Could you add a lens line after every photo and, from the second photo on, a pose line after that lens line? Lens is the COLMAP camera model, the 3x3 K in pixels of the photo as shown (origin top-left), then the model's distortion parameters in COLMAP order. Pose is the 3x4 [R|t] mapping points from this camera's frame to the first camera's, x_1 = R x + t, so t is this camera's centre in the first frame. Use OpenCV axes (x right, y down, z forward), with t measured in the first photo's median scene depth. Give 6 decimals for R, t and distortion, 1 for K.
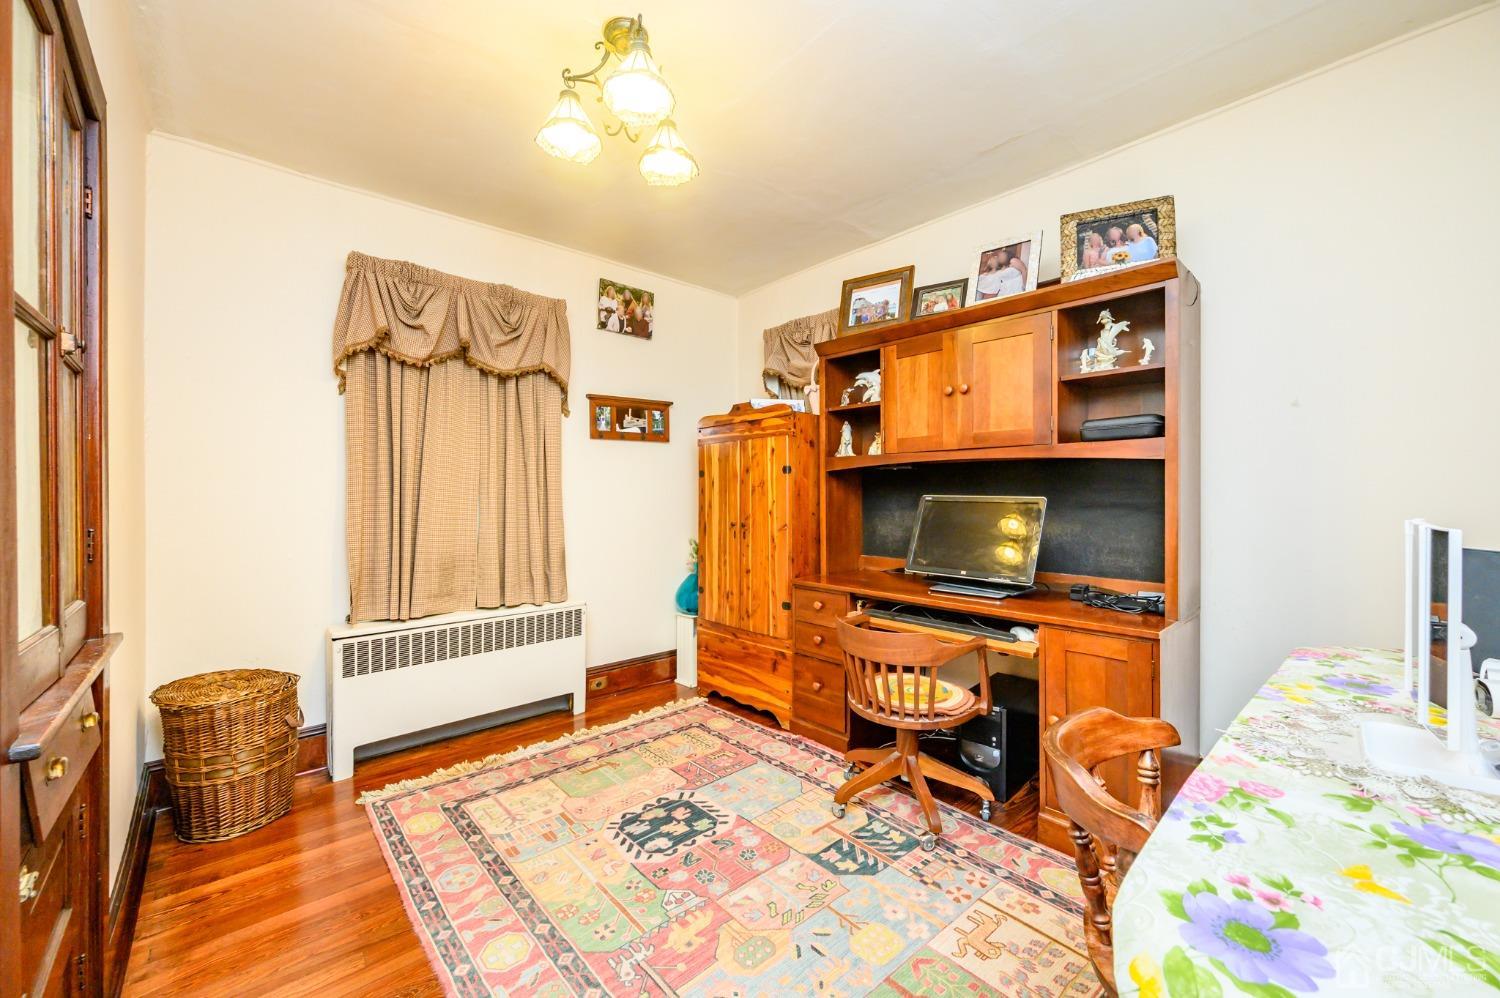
lens RADIAL K [[591.8, 0, 745.8], [0, 591.8, 497.1], [0, 0, 1]] dist [0.001147, 0.000145]
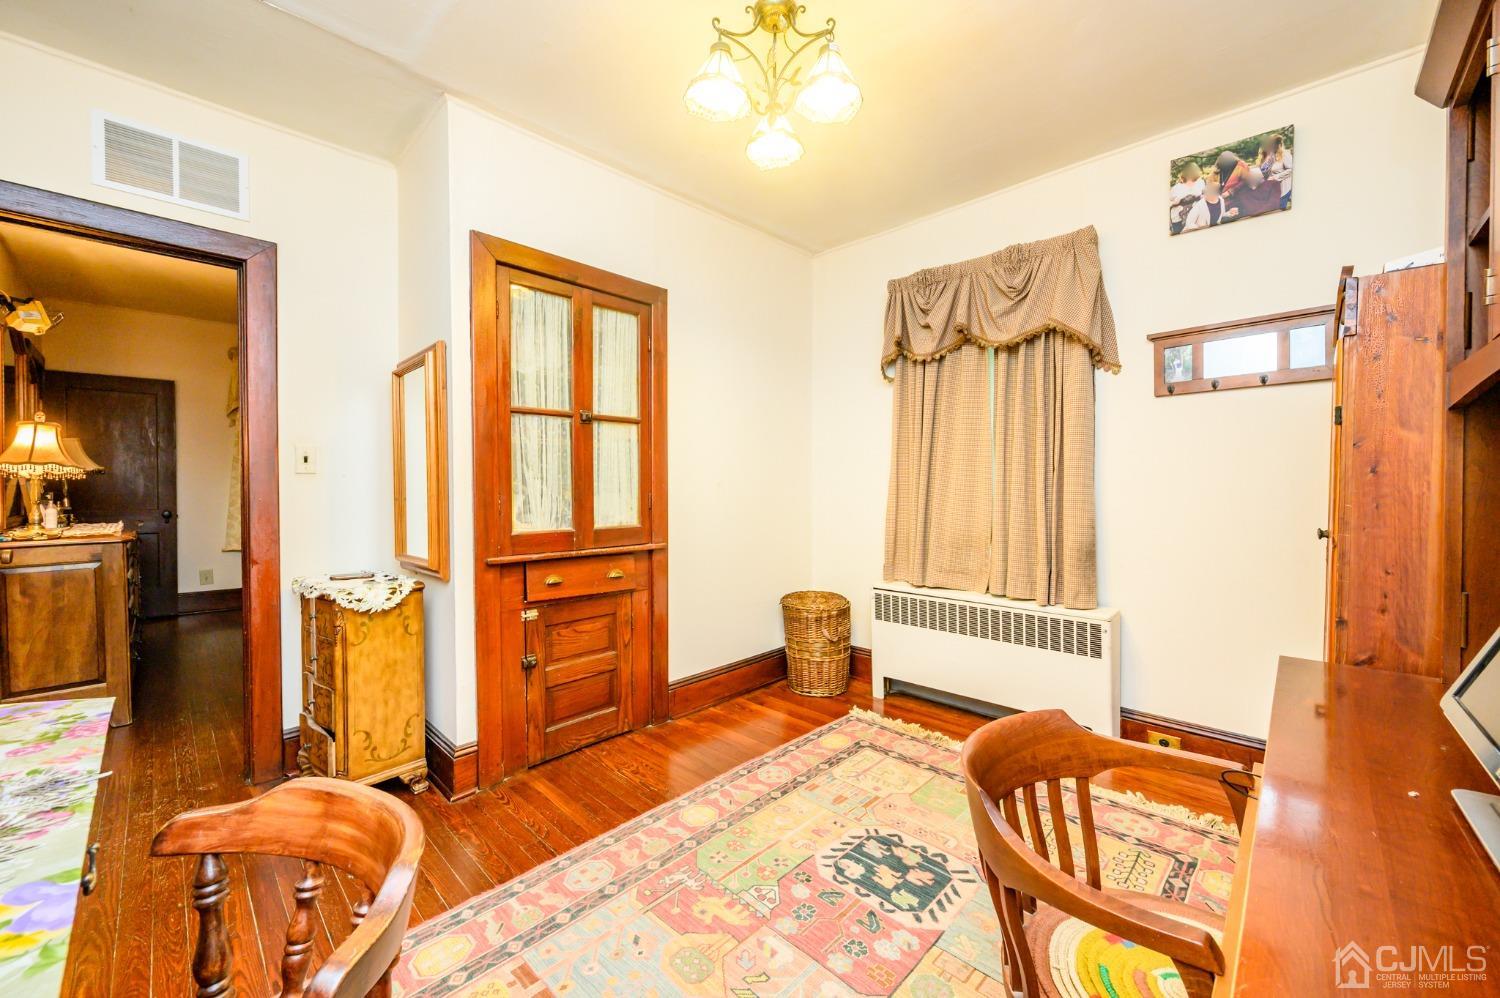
lens RADIAL K [[591.8, 0, 750.6], [0, 591.8, 496.1], [0, 0, 1]] dist [0.001147, 0.000145]
pose [[0.069700, 0.028516, -0.997160, 0.590499], [0.001139, 0.999588, 0.028665, -0.000130], [0.997567, -0.003134, 0.069638, 0.650489]]
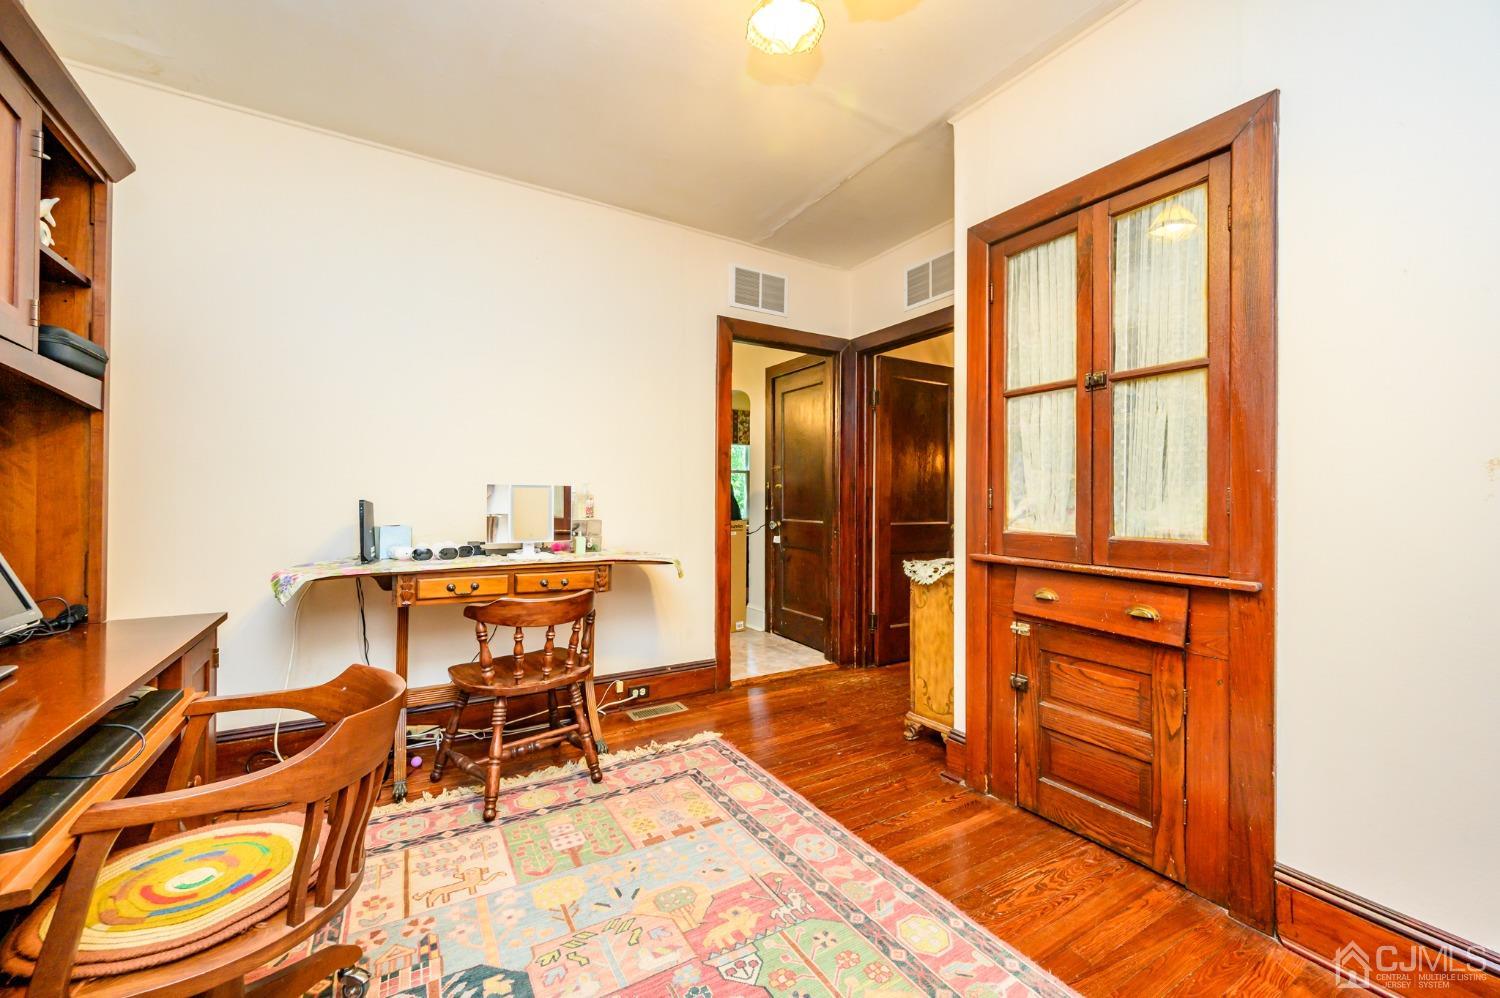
lens RADIAL K [[591.8, 0, 746.2], [0, 591.8, 496.4], [0, 0, 1]] dist [0.001147, 0.000145]
pose [[-0.982838, 0.001060, 0.184467, -0.190202], [0.000398, 0.999993, -0.003627, 0.039949], [-0.184470, -0.003491, -0.982832, 1.266079]]
